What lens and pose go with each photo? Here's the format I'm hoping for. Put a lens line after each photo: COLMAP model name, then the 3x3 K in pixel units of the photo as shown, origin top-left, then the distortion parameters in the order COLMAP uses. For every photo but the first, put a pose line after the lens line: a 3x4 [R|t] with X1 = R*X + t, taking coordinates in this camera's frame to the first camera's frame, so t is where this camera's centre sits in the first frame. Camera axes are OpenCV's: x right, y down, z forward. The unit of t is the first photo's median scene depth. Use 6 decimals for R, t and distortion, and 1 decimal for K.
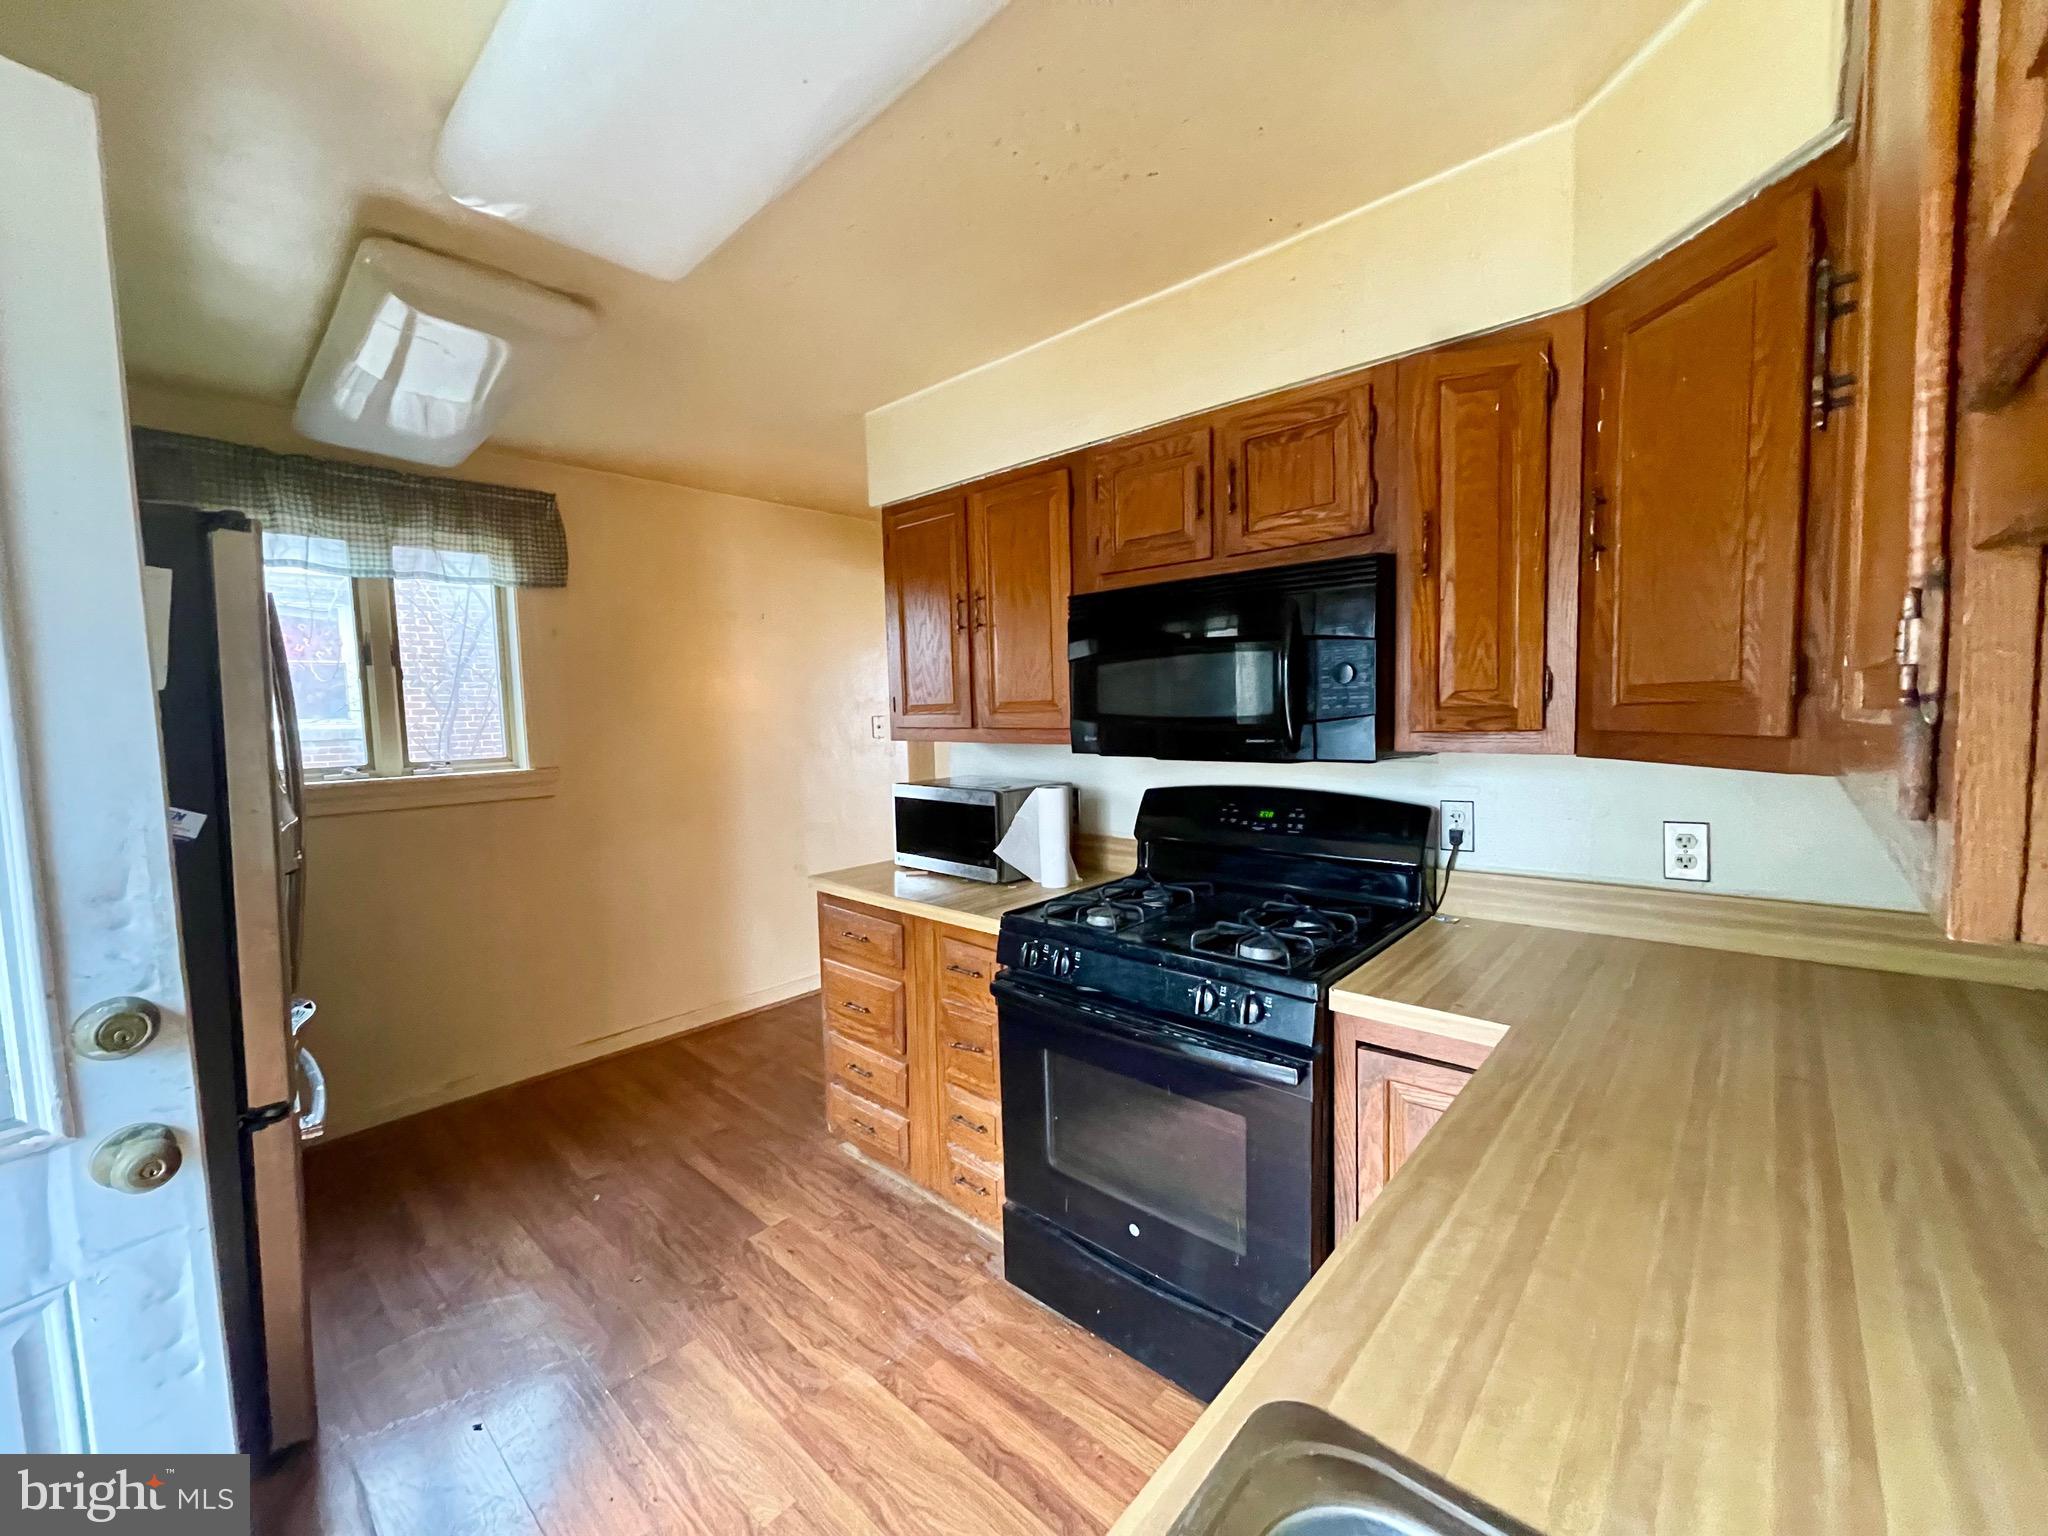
lens RADIAL K [[824.7, 0, 1023.0], [0, 824.7, 766.6], [0, 0, 1]] dist [-0.003290, 0.001053]
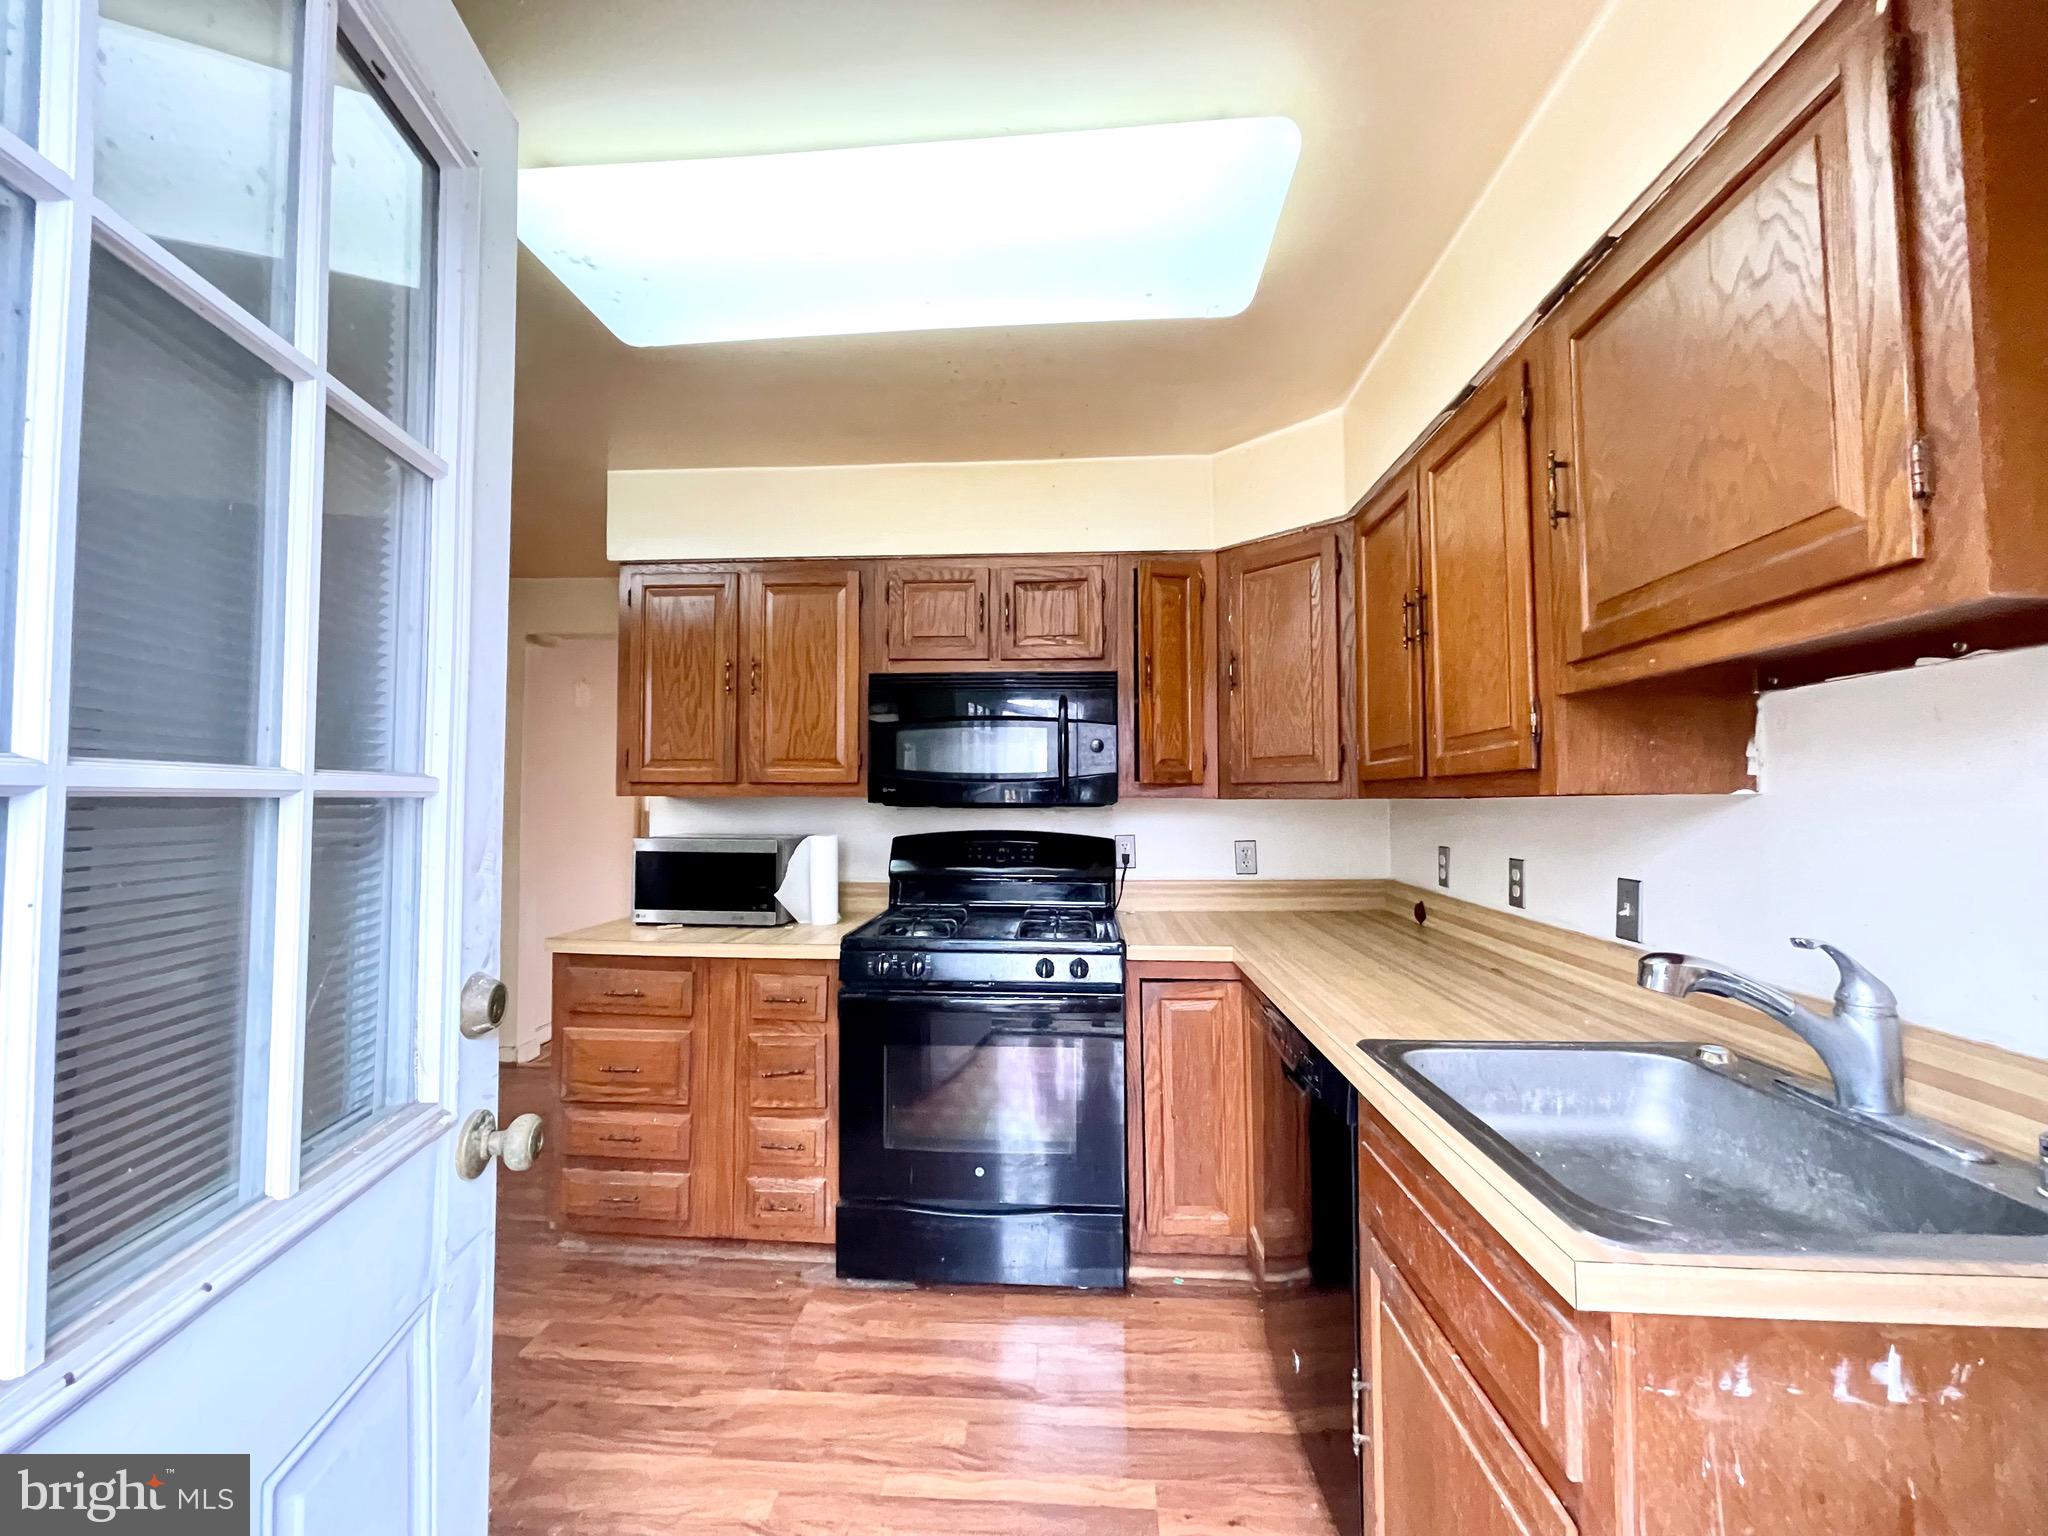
lens RADIAL K [[824.7, 0, 1023.5], [0, 824.7, 769.0], [0, 0, 1]] dist [-0.003290, 0.001053]
pose [[0.778698, 0.047915, 0.625566, -0.559880], [0.025817, 0.993788, -0.108255, 0.076485], [-0.626867, 0.100448, 0.772624, -0.073940]]
